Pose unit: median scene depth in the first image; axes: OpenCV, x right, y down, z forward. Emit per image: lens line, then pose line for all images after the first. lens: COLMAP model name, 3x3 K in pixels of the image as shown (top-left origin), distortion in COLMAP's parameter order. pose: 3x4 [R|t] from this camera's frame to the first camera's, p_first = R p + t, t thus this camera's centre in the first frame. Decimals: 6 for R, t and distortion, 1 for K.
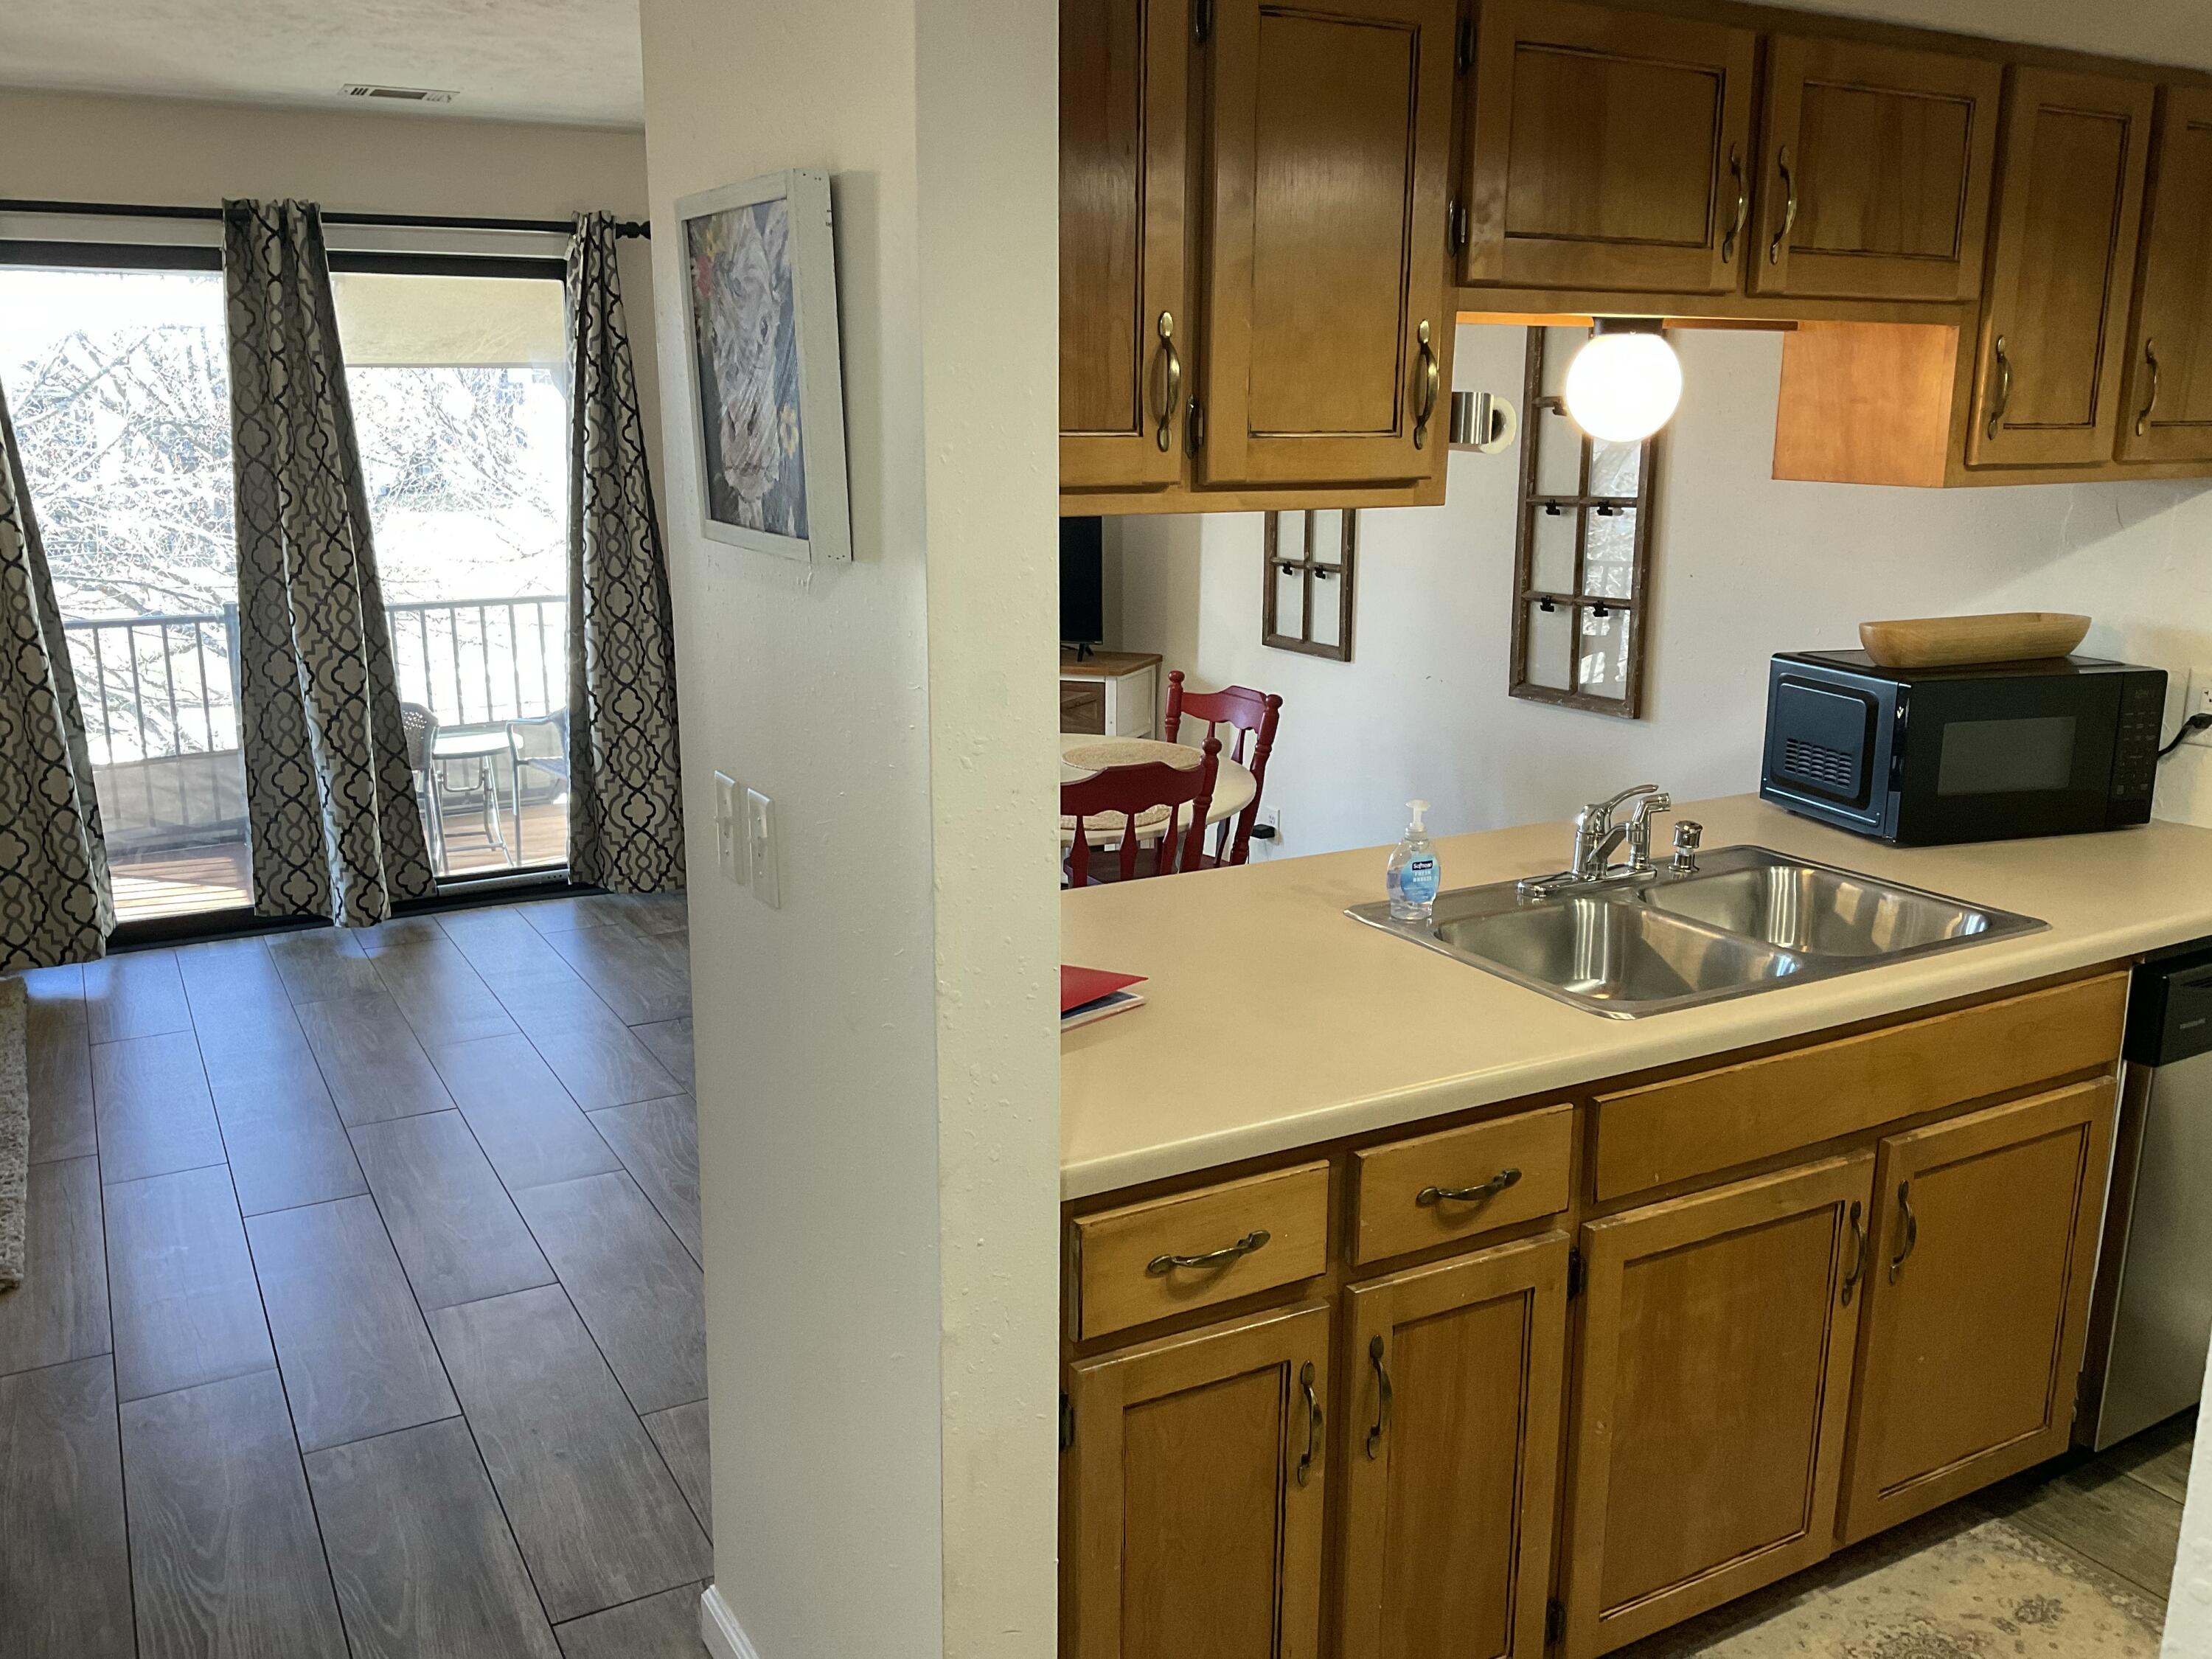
lens RADIAL K [[1825.0, 0, 1107.2], [0, 1825.0, 813.8], [0, 0, 1]] dist [0.114374, -0.231308]
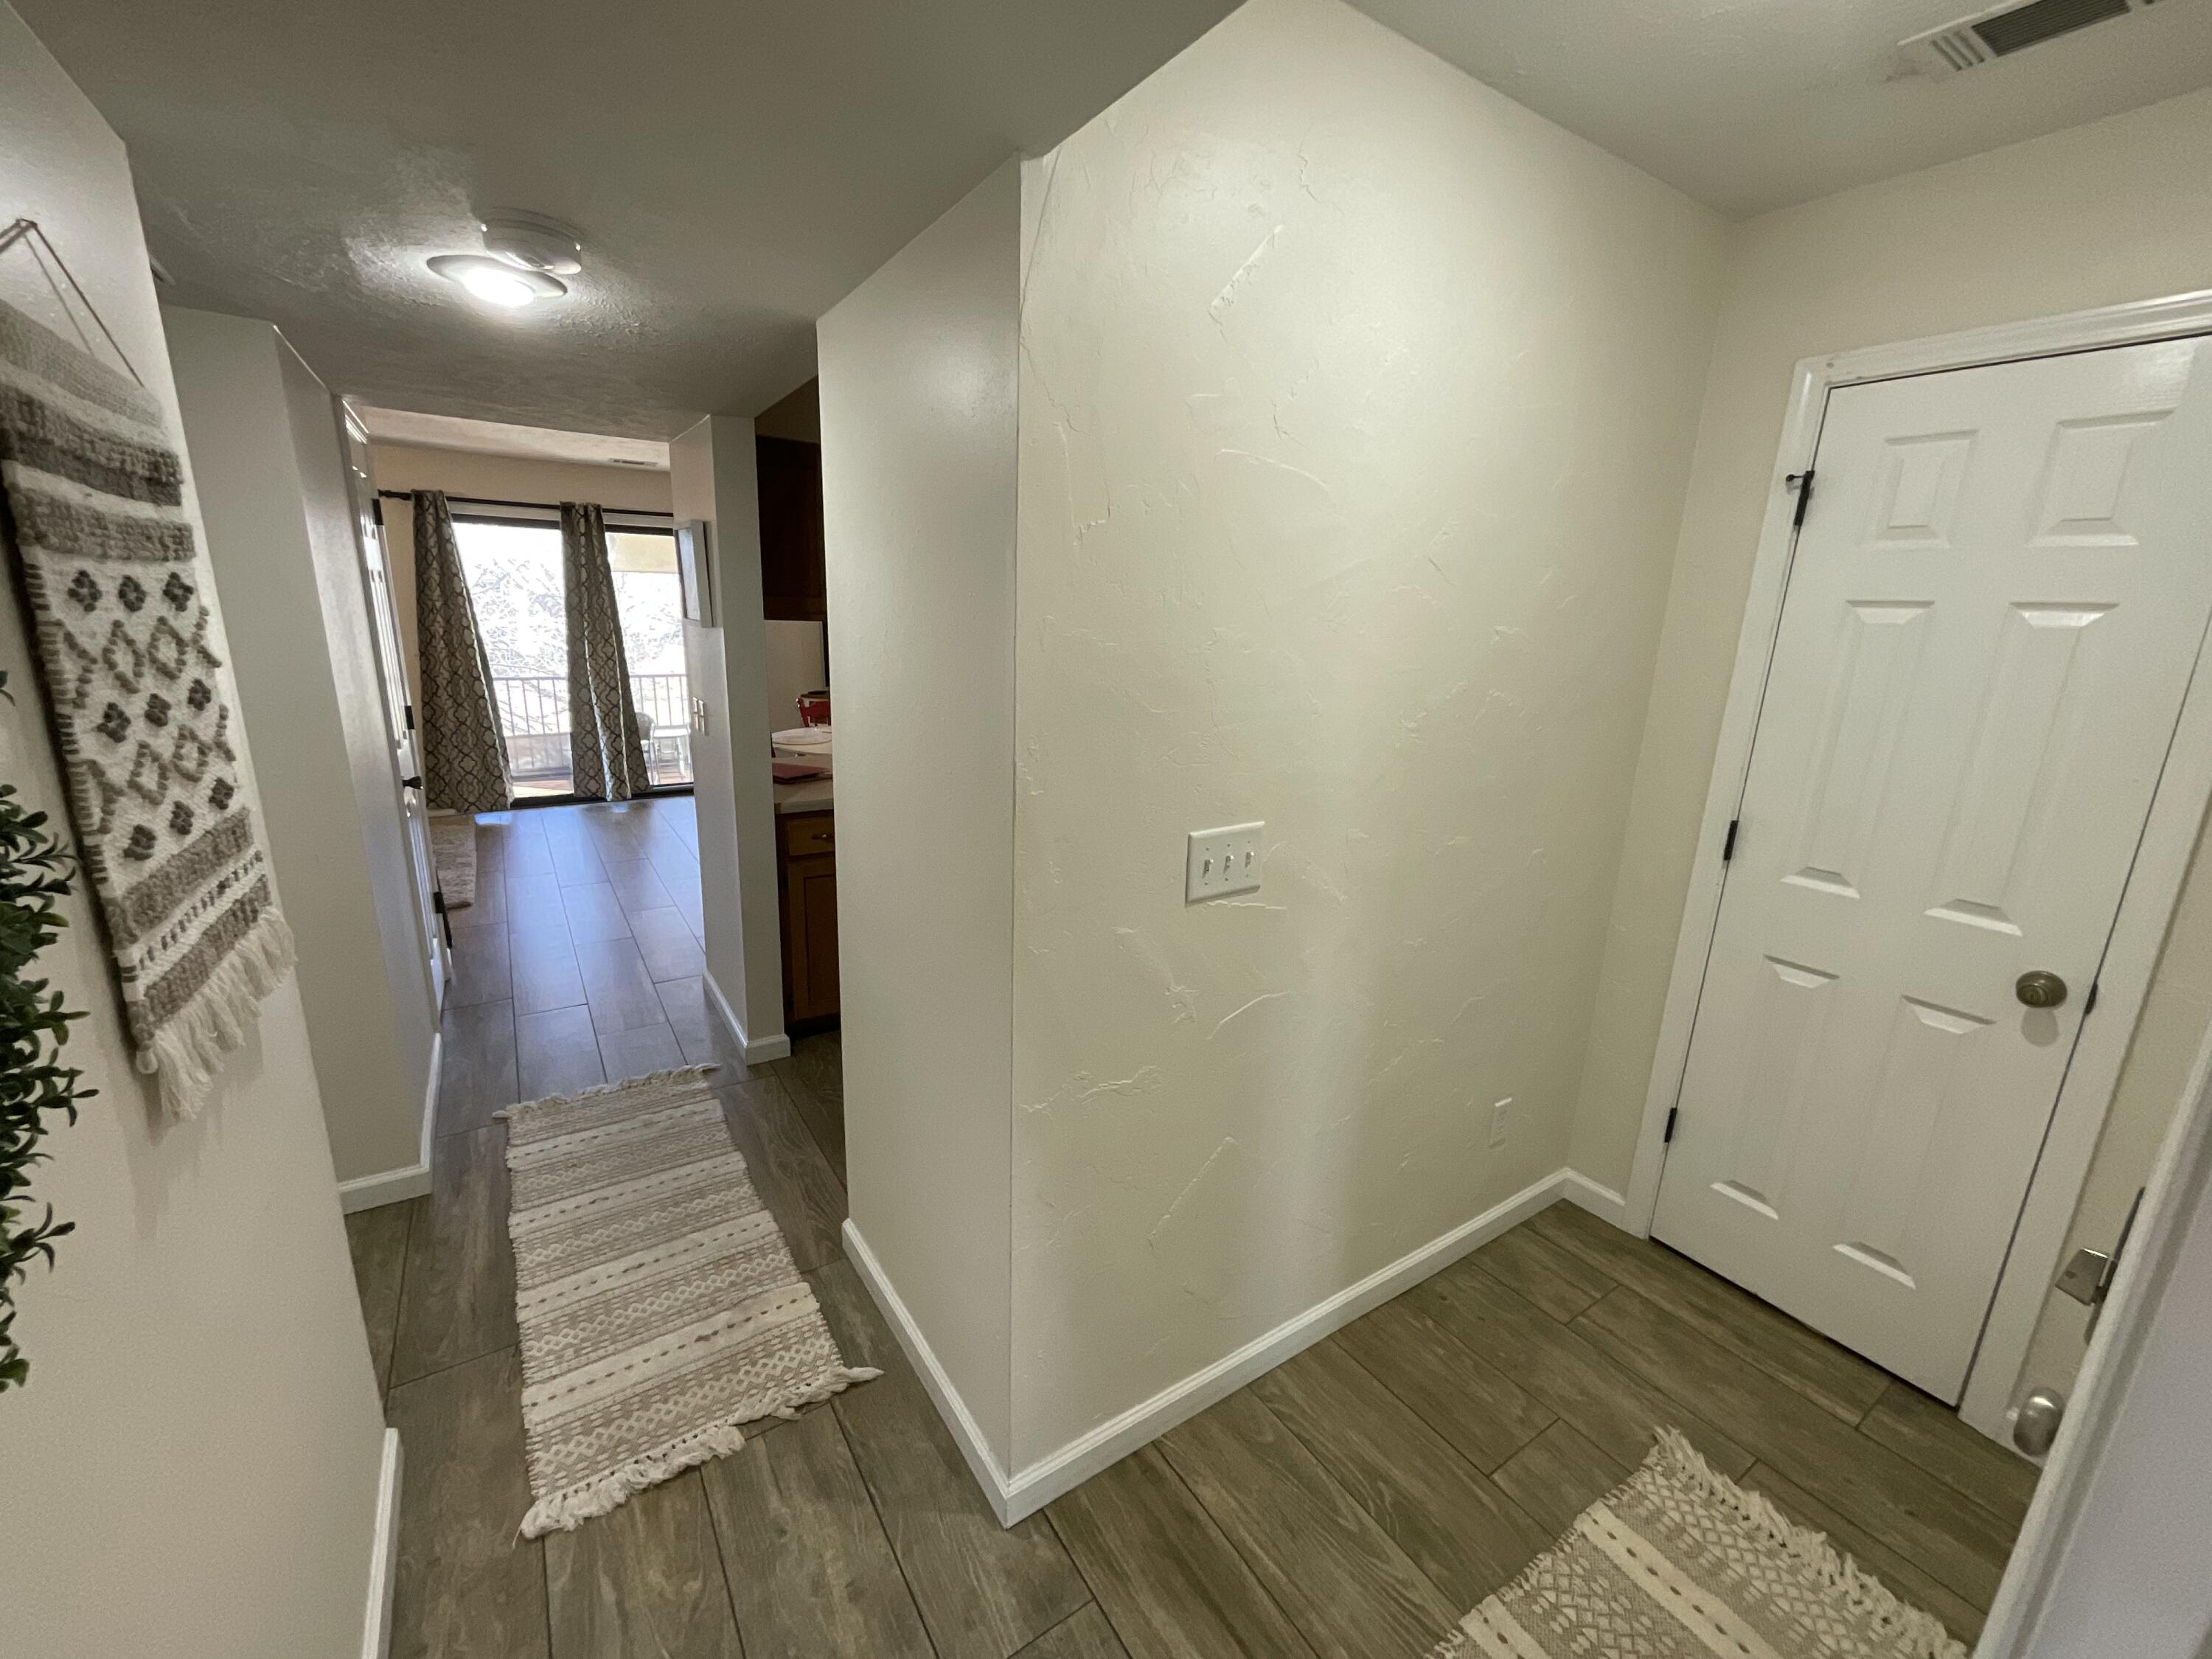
lens RADIAL K [[909.8, 0, 1100.4], [0, 909.8, 833.0], [0, 0, 1]] dist [-0.026631, 0.025056]
pose [[0.996943, 0.017200, 0.076220, 0.148636], [-0.019288, 0.999456, 0.026749, 0.060874], [-0.075718, -0.028137, 0.996732, -0.255359]]
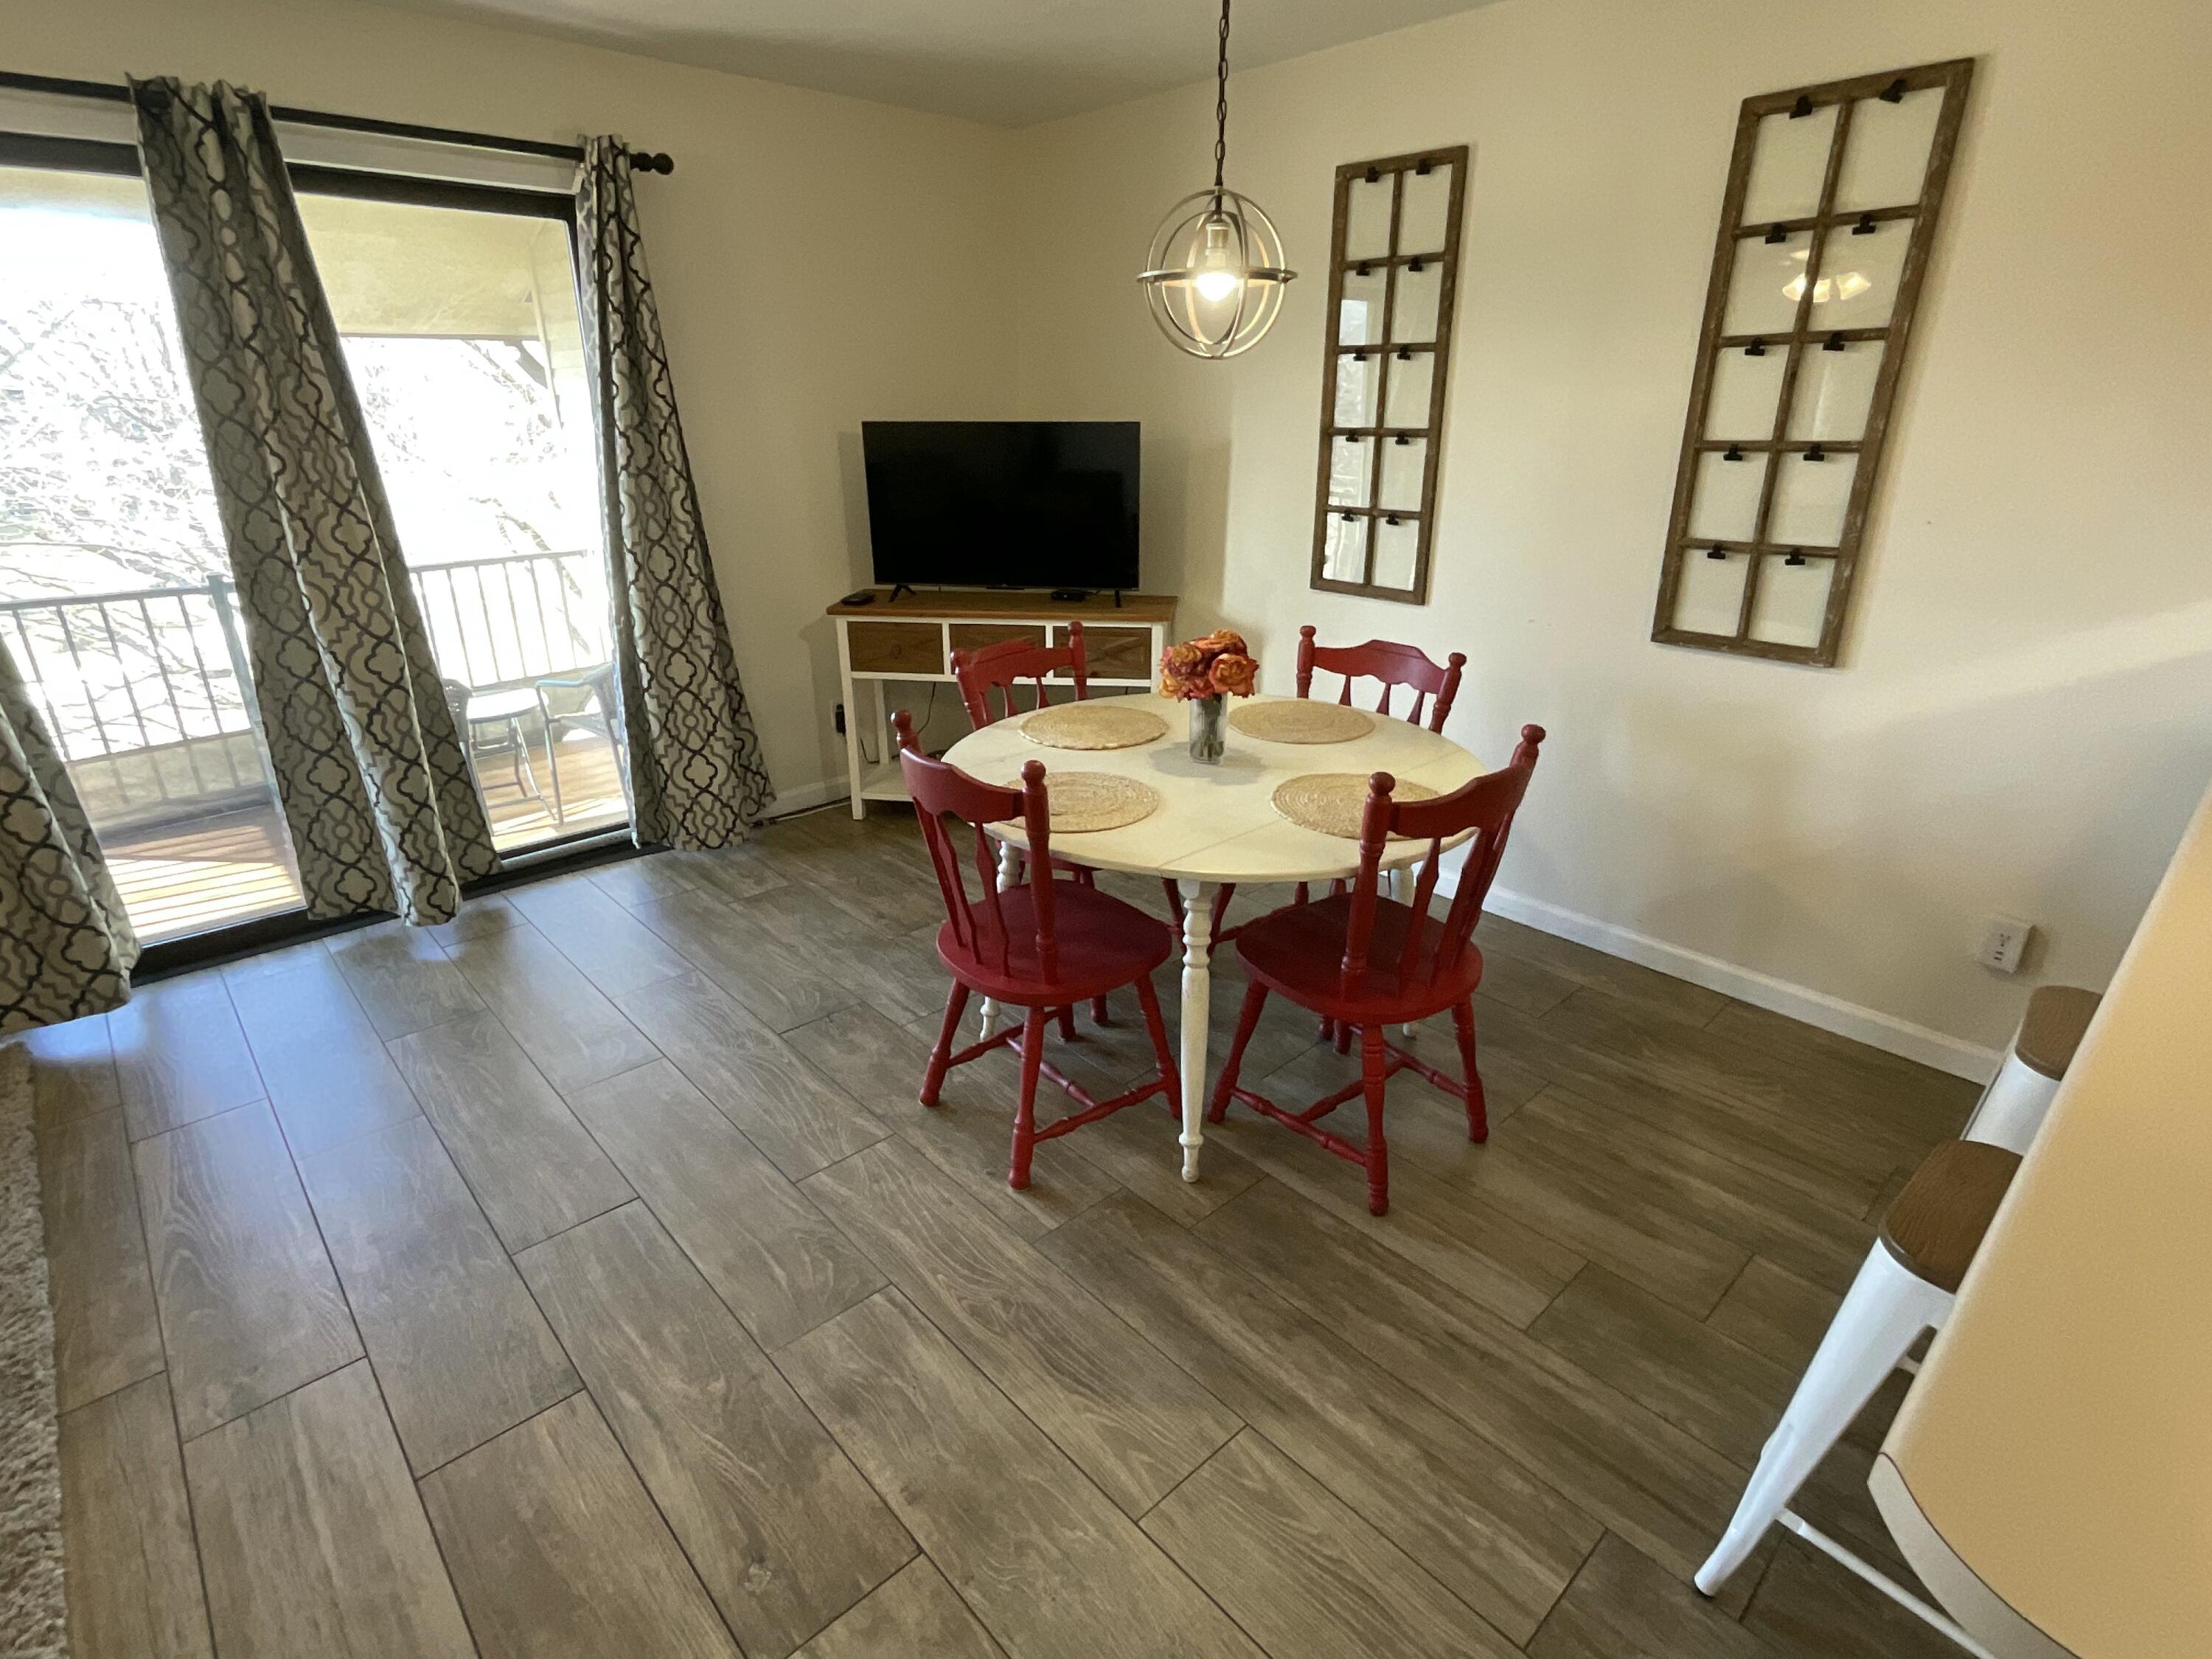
lens RADIAL K [[1108.1, 0, 1104.4], [0, 1108.1, 825.7], [0, 0, 1]] dist [-0.030045, 0.020584]
pose [[0.970884, -0.085203, 0.223887, -0.194700], [0.050562, 0.986440, 0.156141, -0.062927], [-0.234155, -0.140275, 0.962026, 0.385896]]
